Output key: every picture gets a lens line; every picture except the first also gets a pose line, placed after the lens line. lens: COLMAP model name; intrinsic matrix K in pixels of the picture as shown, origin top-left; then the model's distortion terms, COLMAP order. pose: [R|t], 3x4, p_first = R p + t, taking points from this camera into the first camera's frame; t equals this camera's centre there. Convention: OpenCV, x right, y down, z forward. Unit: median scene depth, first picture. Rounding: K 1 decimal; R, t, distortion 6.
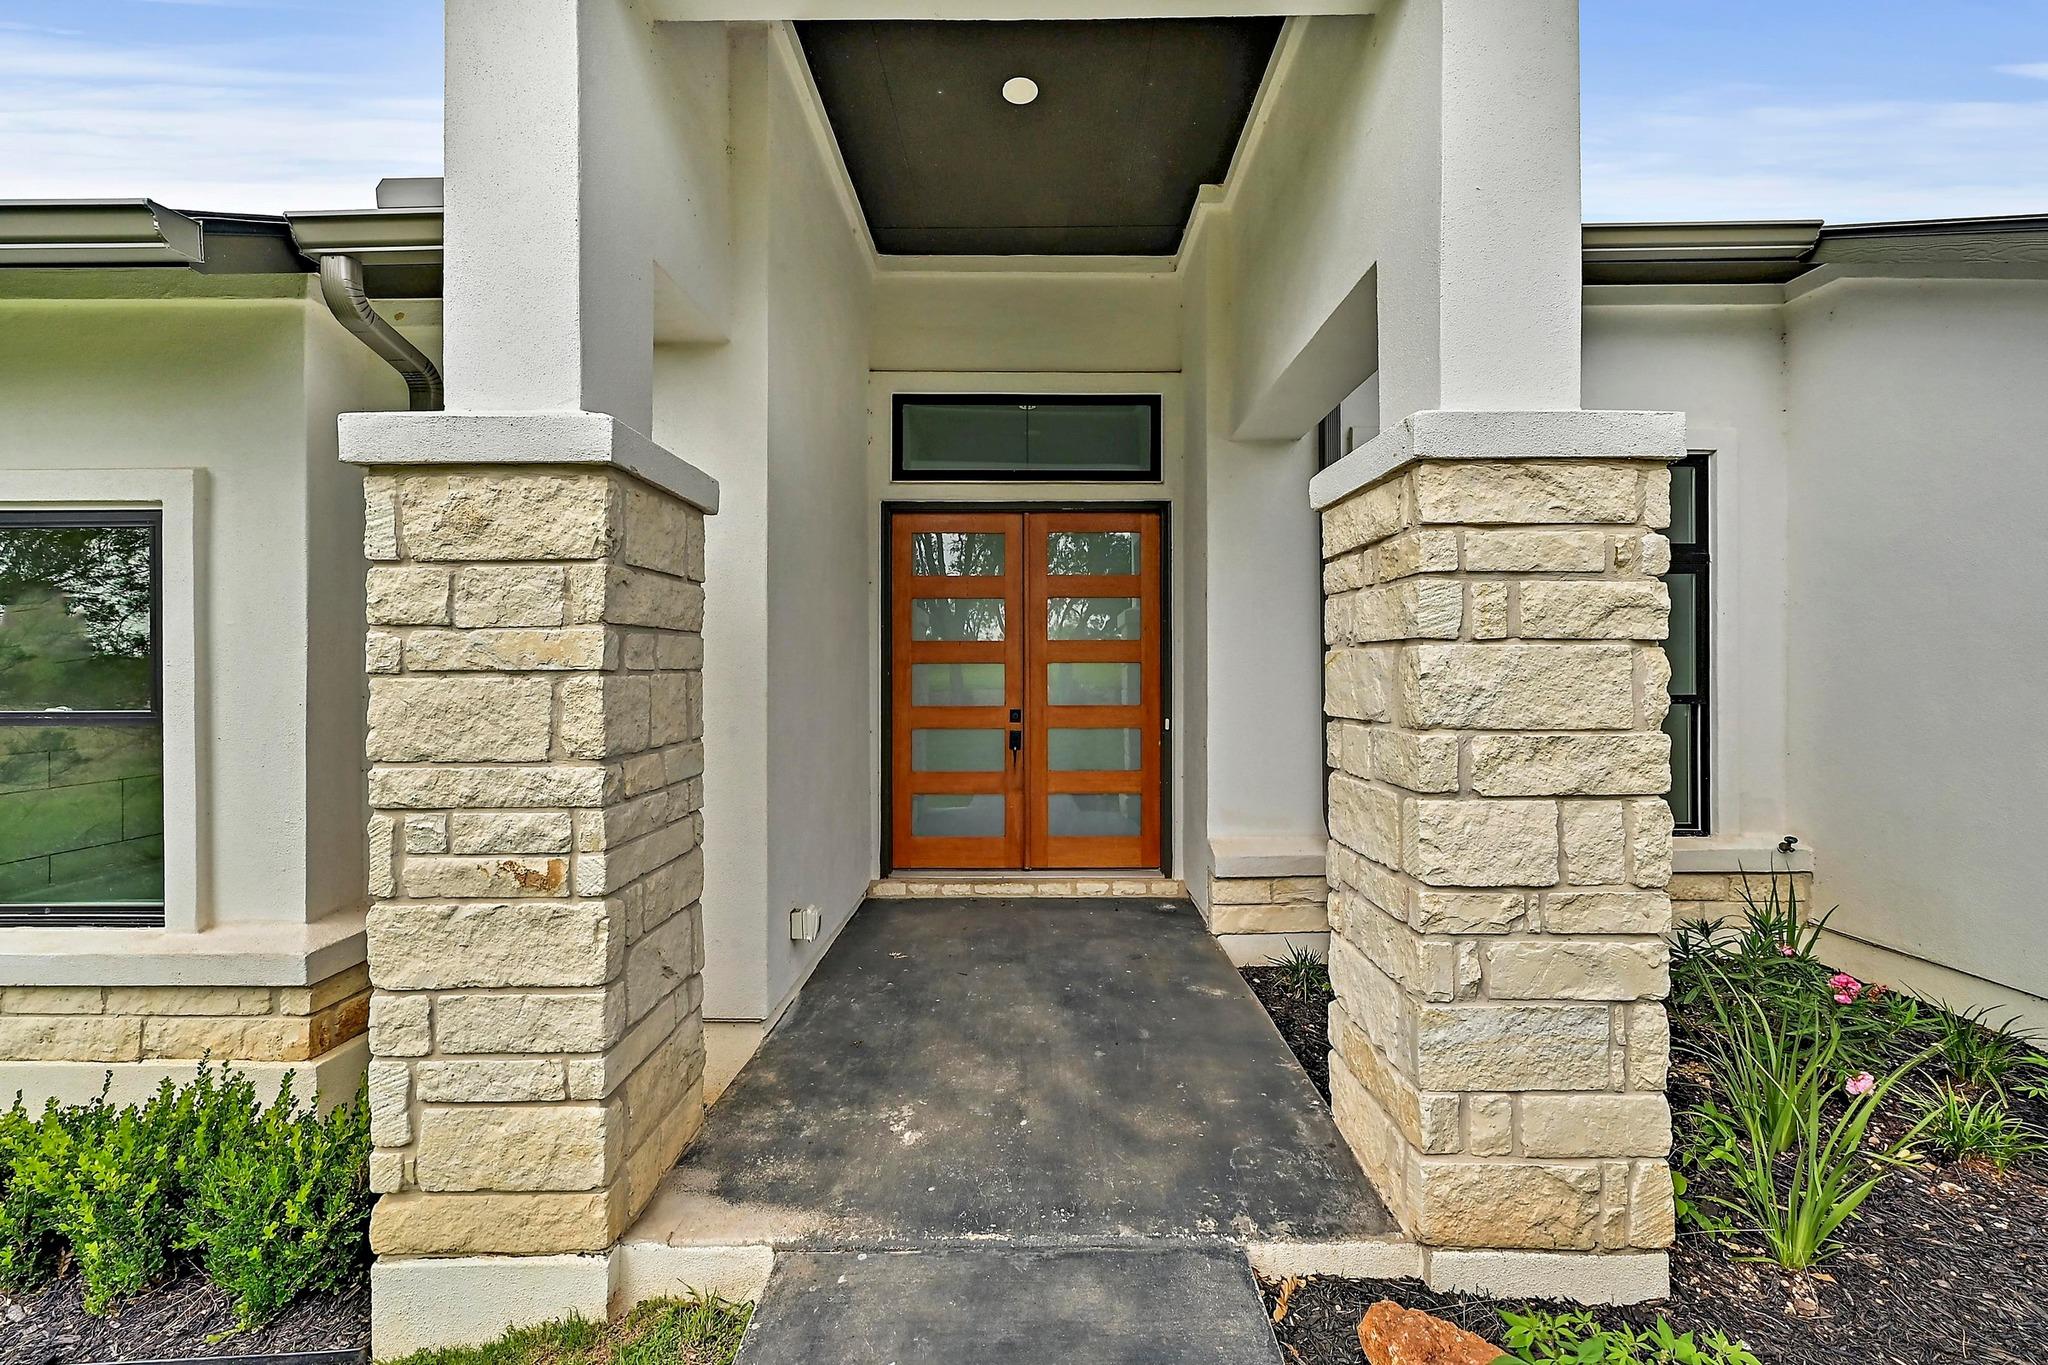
lens RADIAL K [[823.7, 0, 1018.8], [0, 823.7, 675.4], [0, 0, 1]] dist [0.001433, 0.001040]
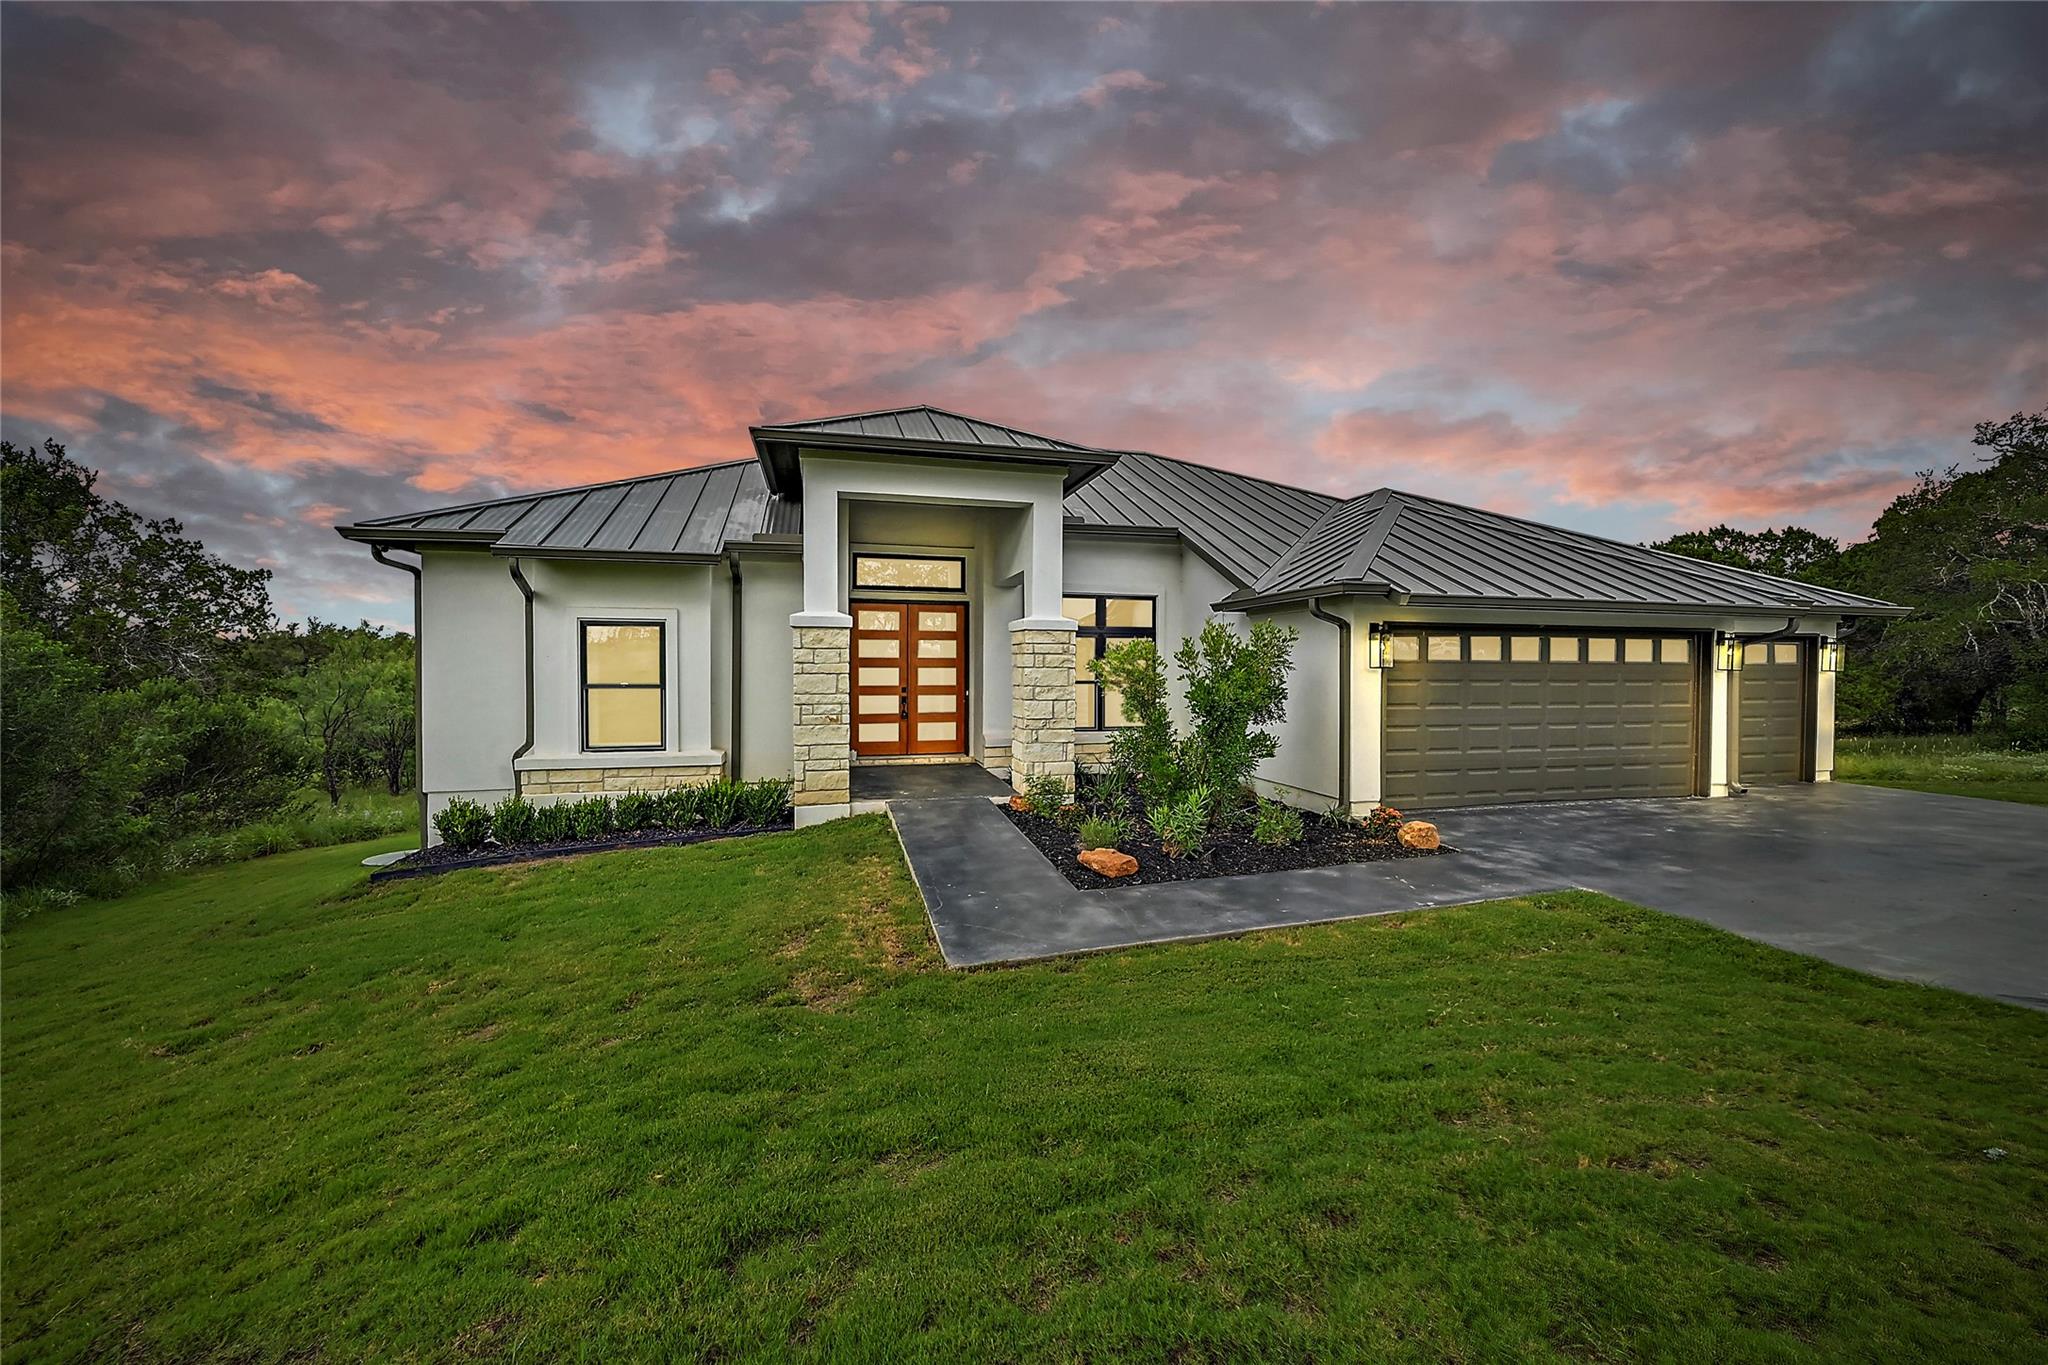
lens RADIAL K [[823.7, 0, 1026.3], [0, 823.7, 668.8], [0, 0, 1]] dist [0.001433, 0.001040]
pose [[0.964420, 0.005269, 0.264324, -0.529759], [-0.005743, 0.999983, 0.001020, -0.027616], [-0.264314, -0.002502, 0.964433, -2.490288]]
